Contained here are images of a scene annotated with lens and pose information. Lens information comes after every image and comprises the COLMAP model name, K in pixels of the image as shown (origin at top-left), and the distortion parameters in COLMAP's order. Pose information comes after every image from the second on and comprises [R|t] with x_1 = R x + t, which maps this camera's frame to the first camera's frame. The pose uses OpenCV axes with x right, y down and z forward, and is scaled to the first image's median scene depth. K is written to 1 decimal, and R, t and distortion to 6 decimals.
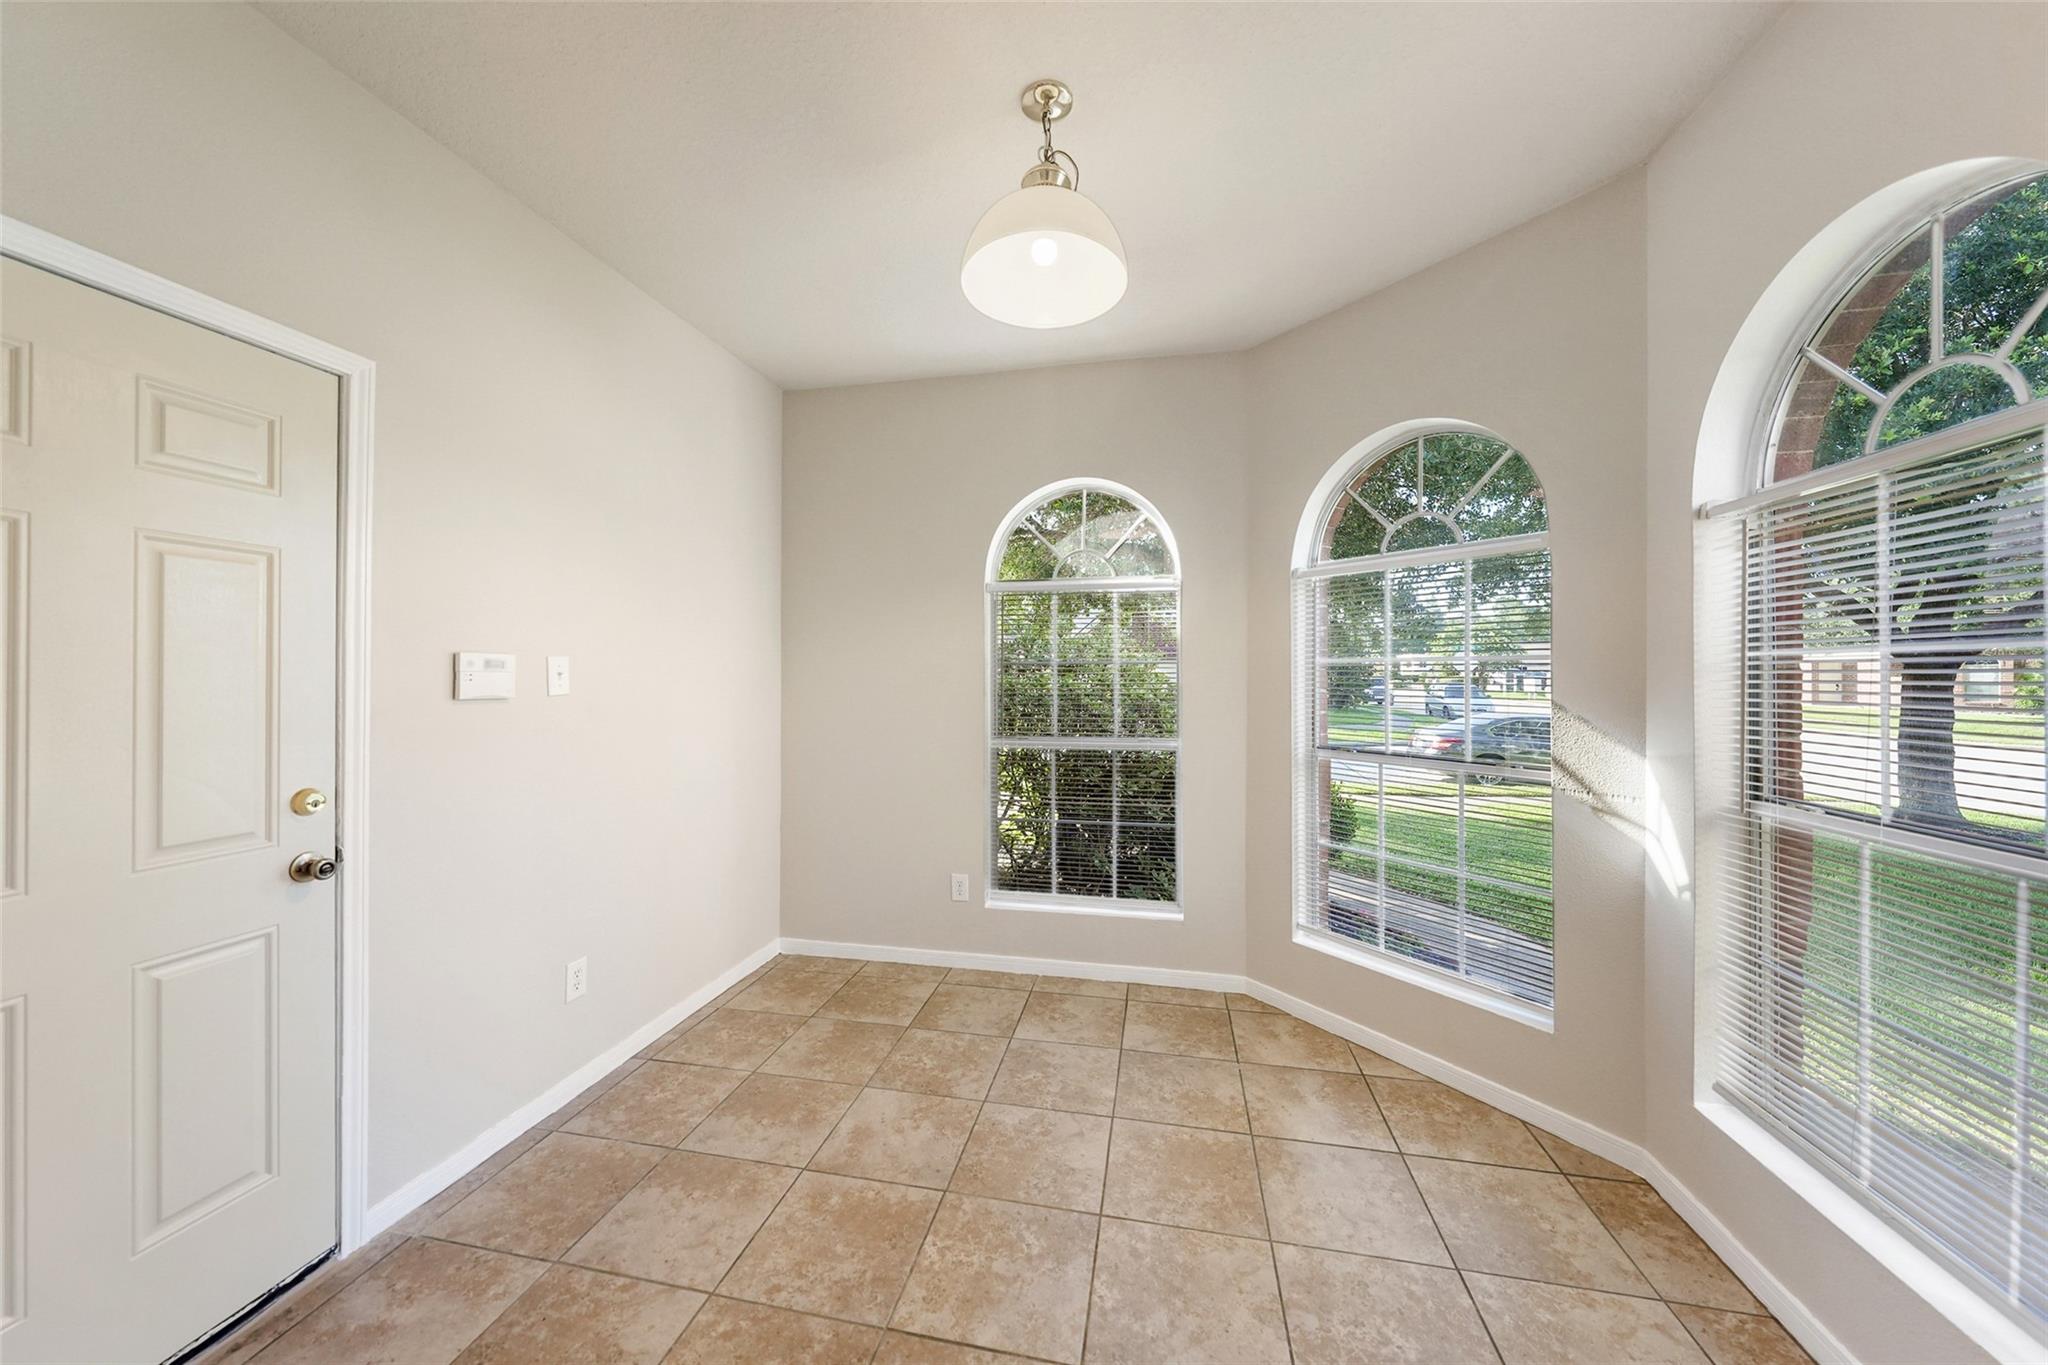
lens RADIAL K [[710.0, 0, 1030.3], [0, 710.0, 670.0], [0, 0, 1]] dist [-0.003776, 0.000956]
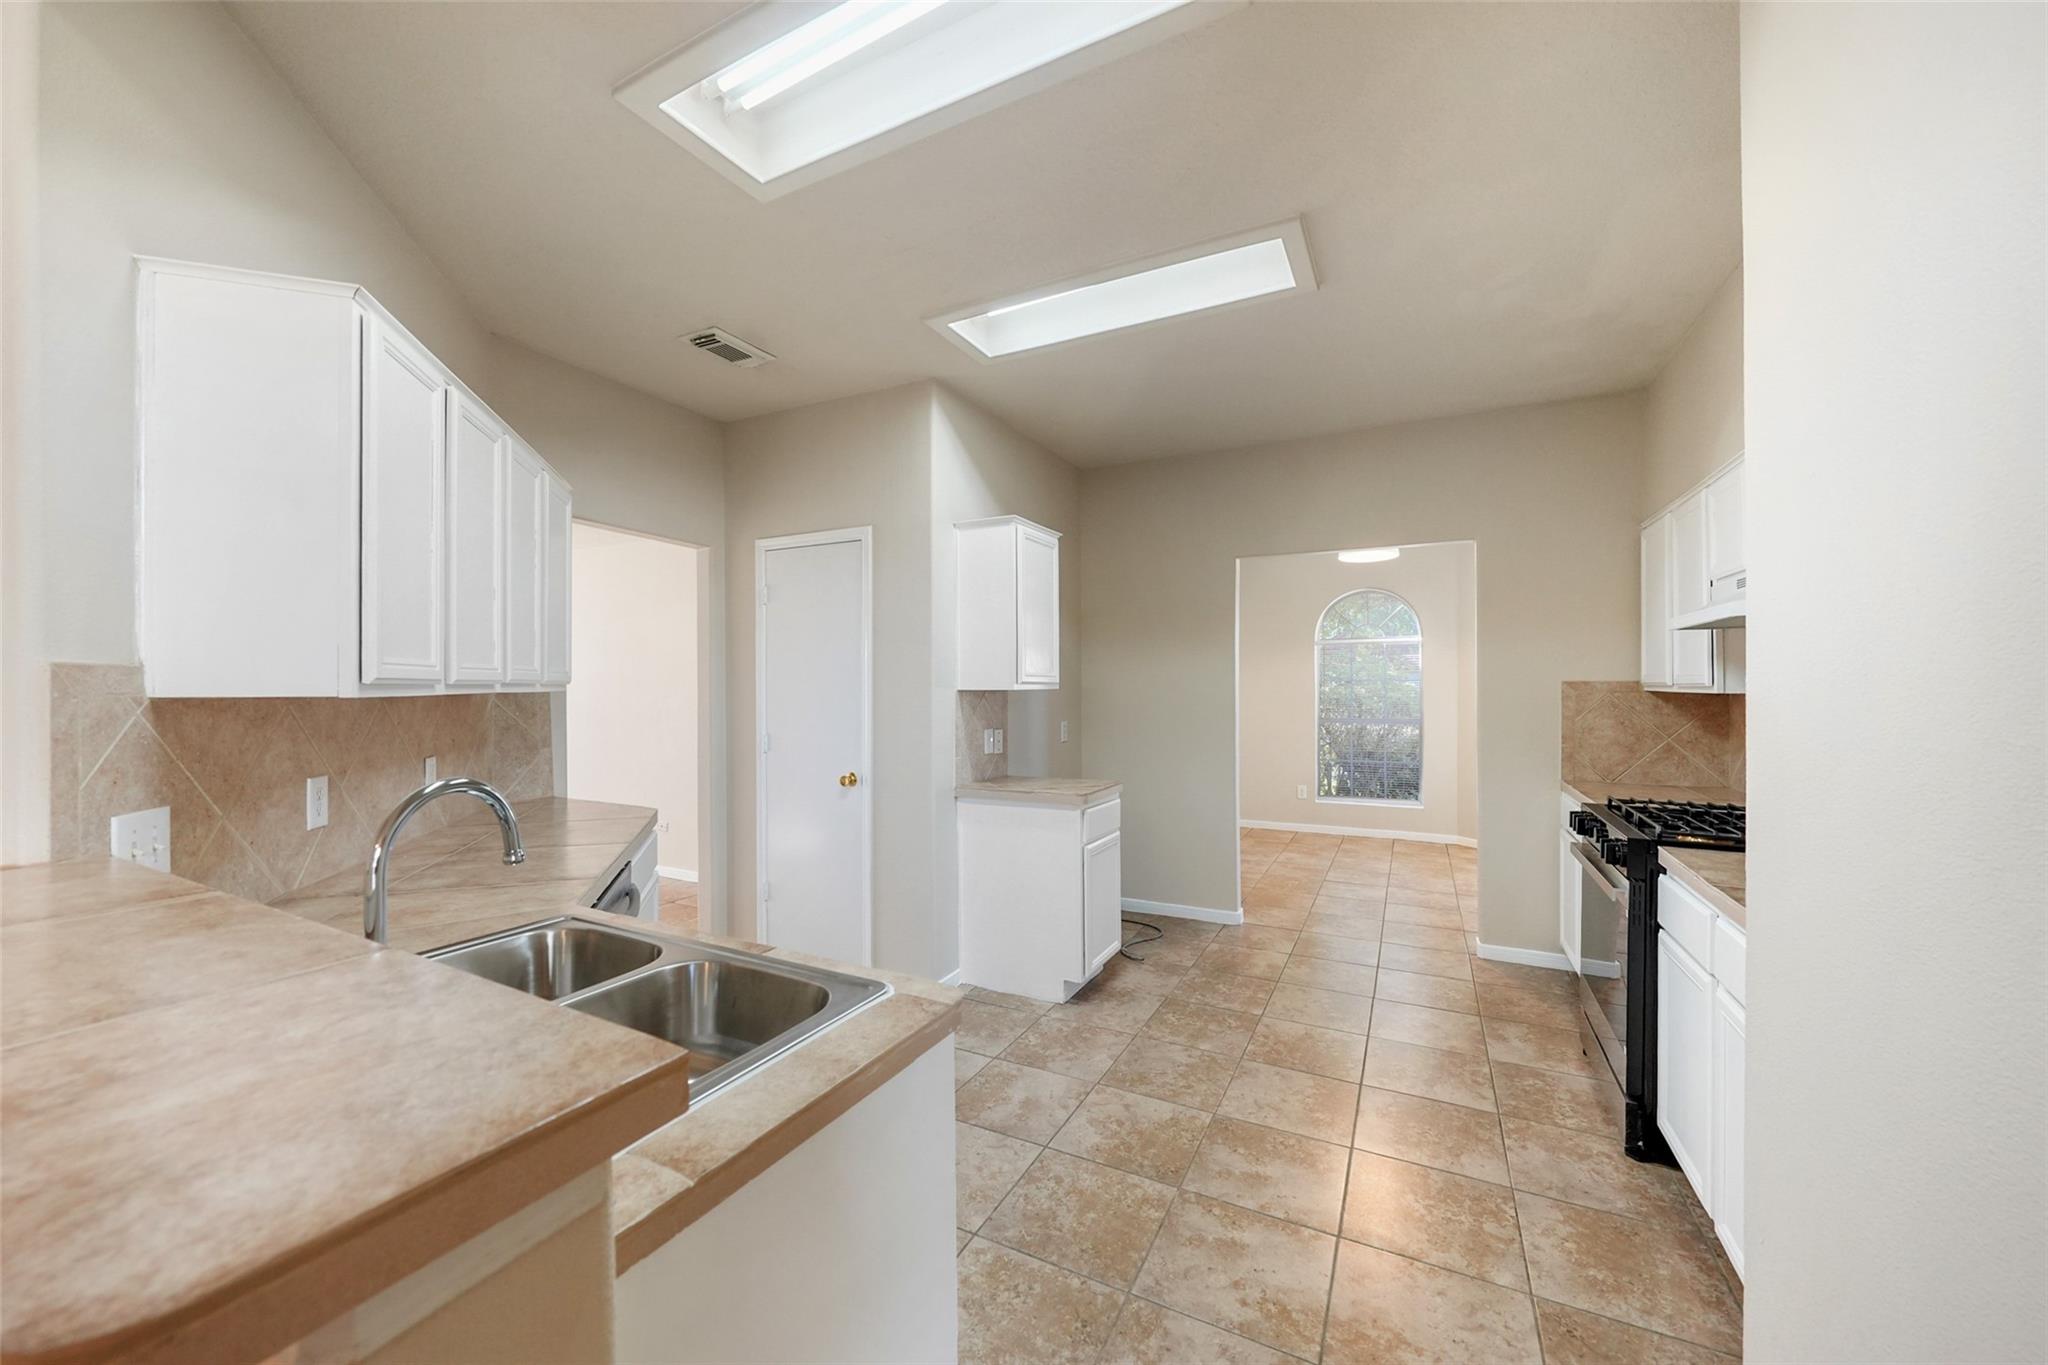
lens RADIAL K [[770.8, 0, 1024.9], [0, 770.8, 684.1], [0, 0, 1]] dist [-0.000739, 0.000320]
pose [[0.963841, -0.008673, -0.266336, -0.328156], [0.009480, 0.999954, 0.001743, -0.017270], [0.266308, -0.004205, 0.963879, -1.598300]]
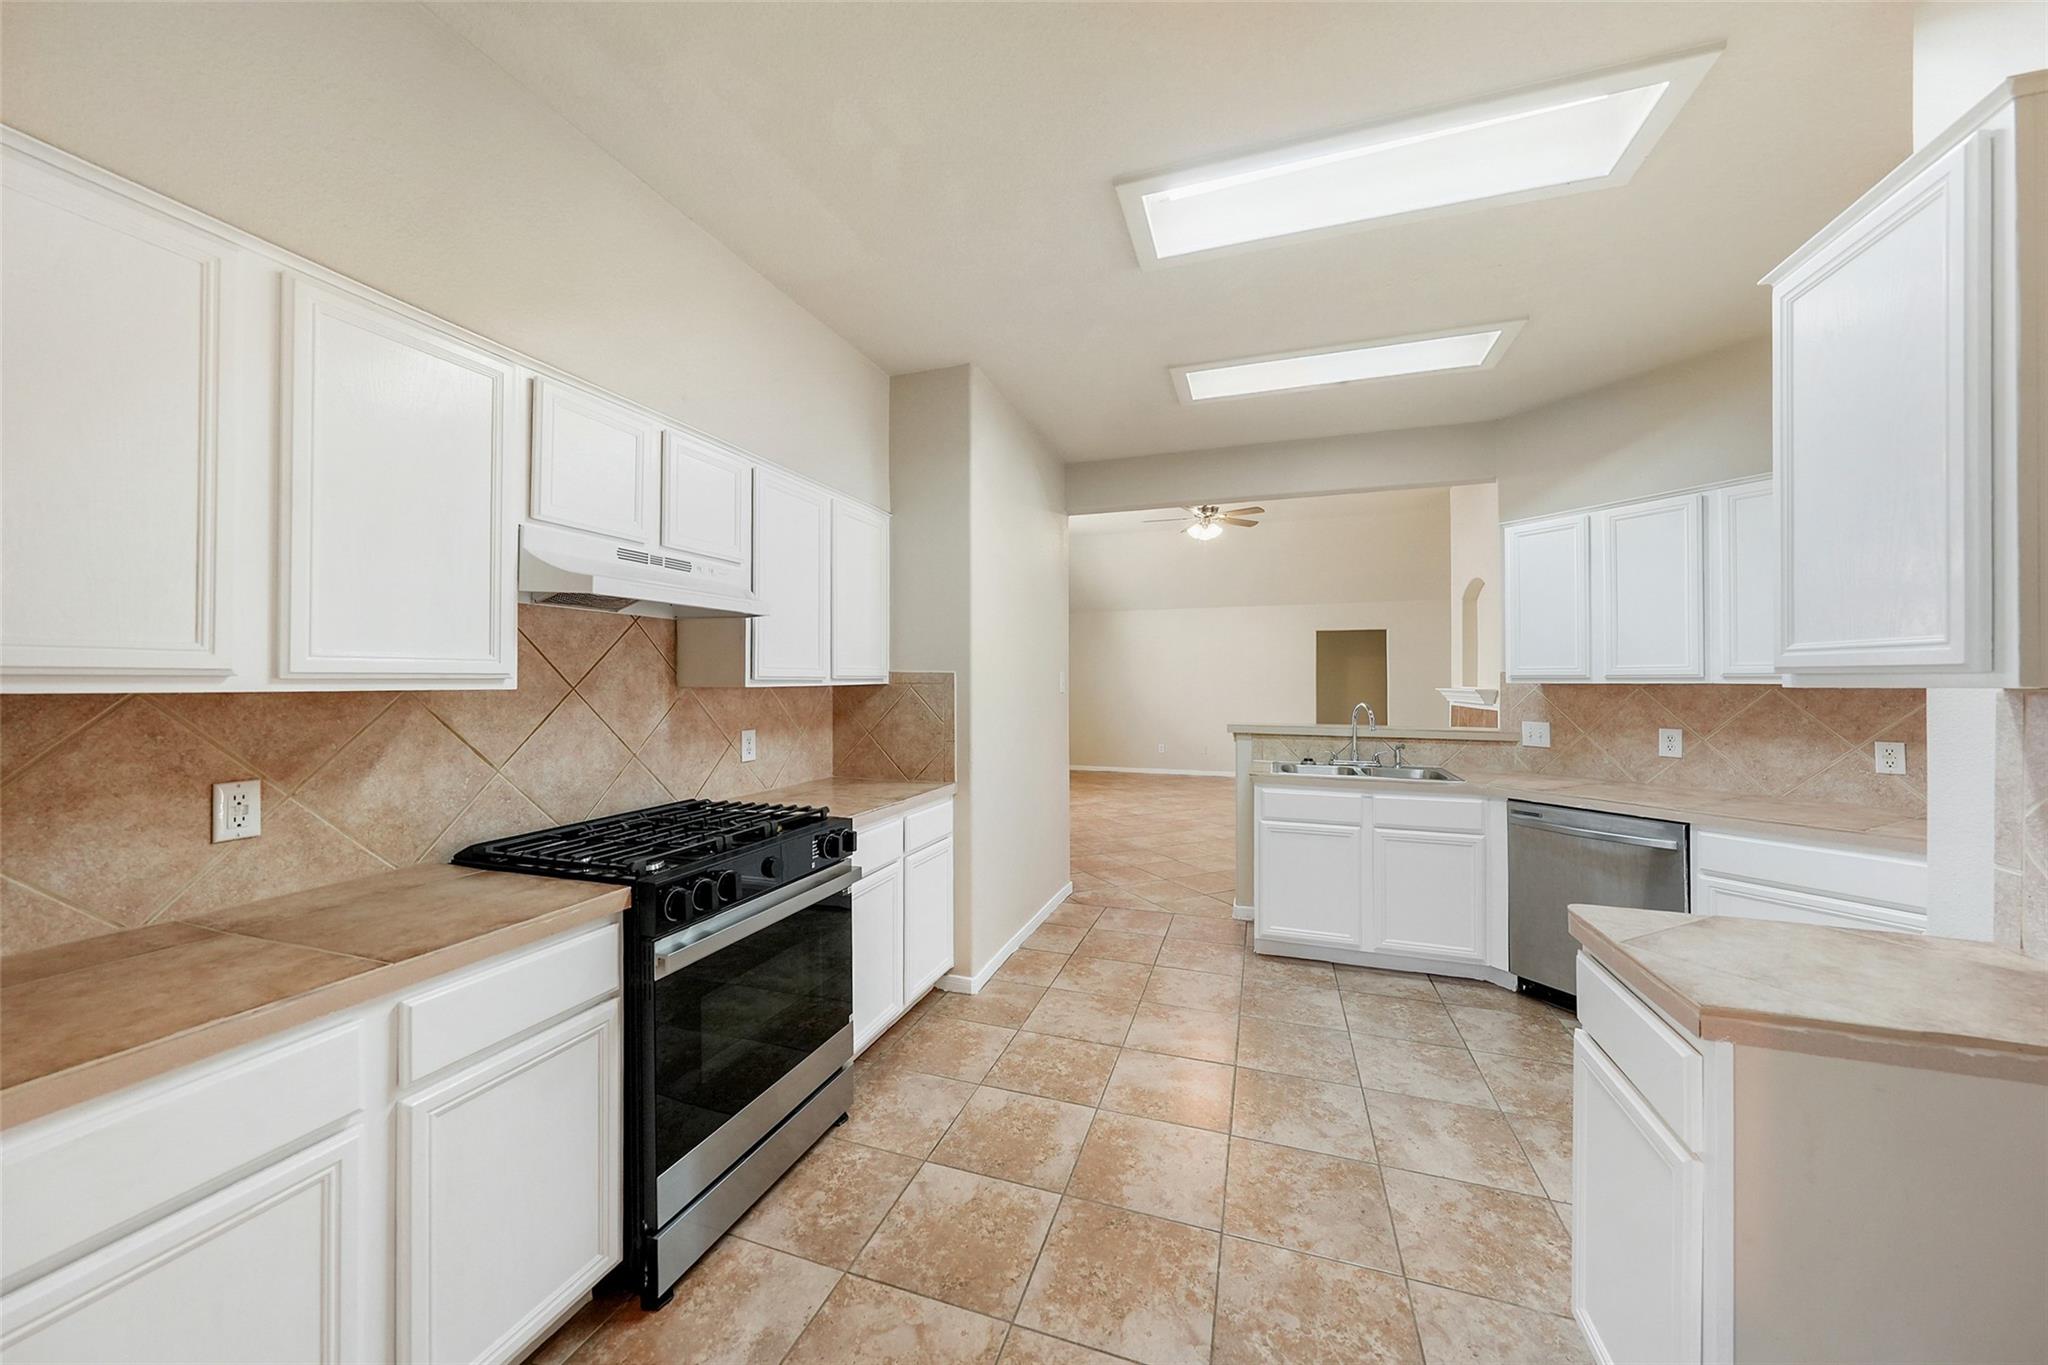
lens RADIAL K [[710.0, 0, 1020.9], [0, 710.0, 671.5], [0, 0, 1]] dist [-0.003776, 0.000956]
pose [[-0.991967, -0.006469, 0.126330, -0.223778], [-0.008686, 0.999818, -0.017003, -0.002941], [-0.126197, -0.017964, -0.991843, 0.180126]]
